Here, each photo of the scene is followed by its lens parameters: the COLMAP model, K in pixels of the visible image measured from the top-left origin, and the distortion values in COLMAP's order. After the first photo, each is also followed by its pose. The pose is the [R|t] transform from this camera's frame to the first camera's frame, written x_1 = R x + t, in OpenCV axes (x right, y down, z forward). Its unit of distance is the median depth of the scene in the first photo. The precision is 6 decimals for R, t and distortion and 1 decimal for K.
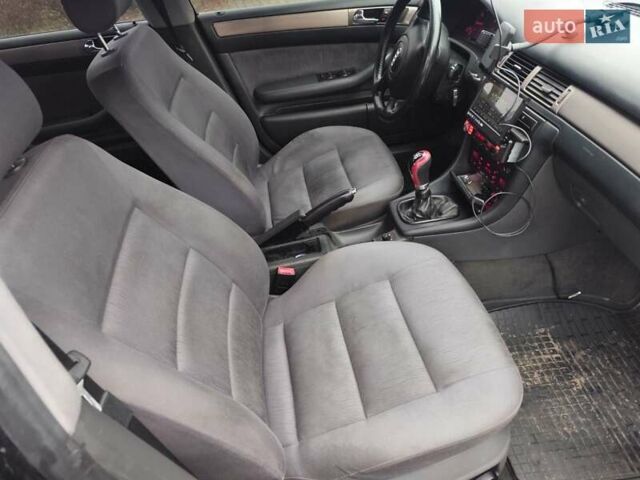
lens RADIAL K [[444.9, 0, 320.0], [0, 444.9, 240.0], [0, 0, 1]] dist [-0.002015, -0.008389]
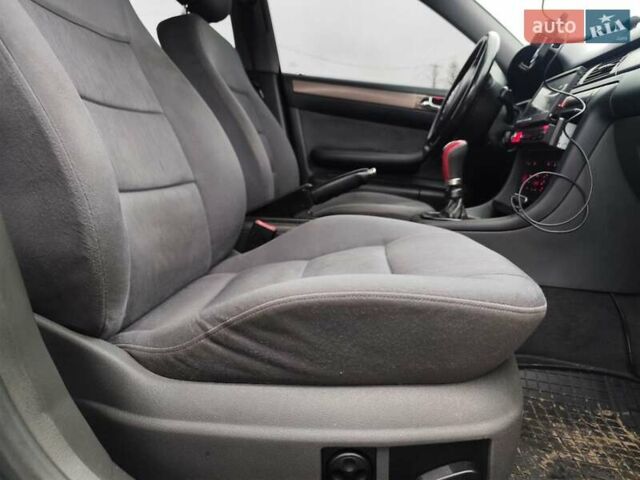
lens RADIAL K [[444.9, 0, 320.0], [0, 444.9, 240.0], [0, 0, 1]] dist [-0.002015, -0.008389]
pose [[0.953643, 0.210913, -0.214665, 0.189842], [-0.286395, 0.855135, -0.432113, 0.404633], [0.092430, 0.473560, 0.875898, 0.280862]]
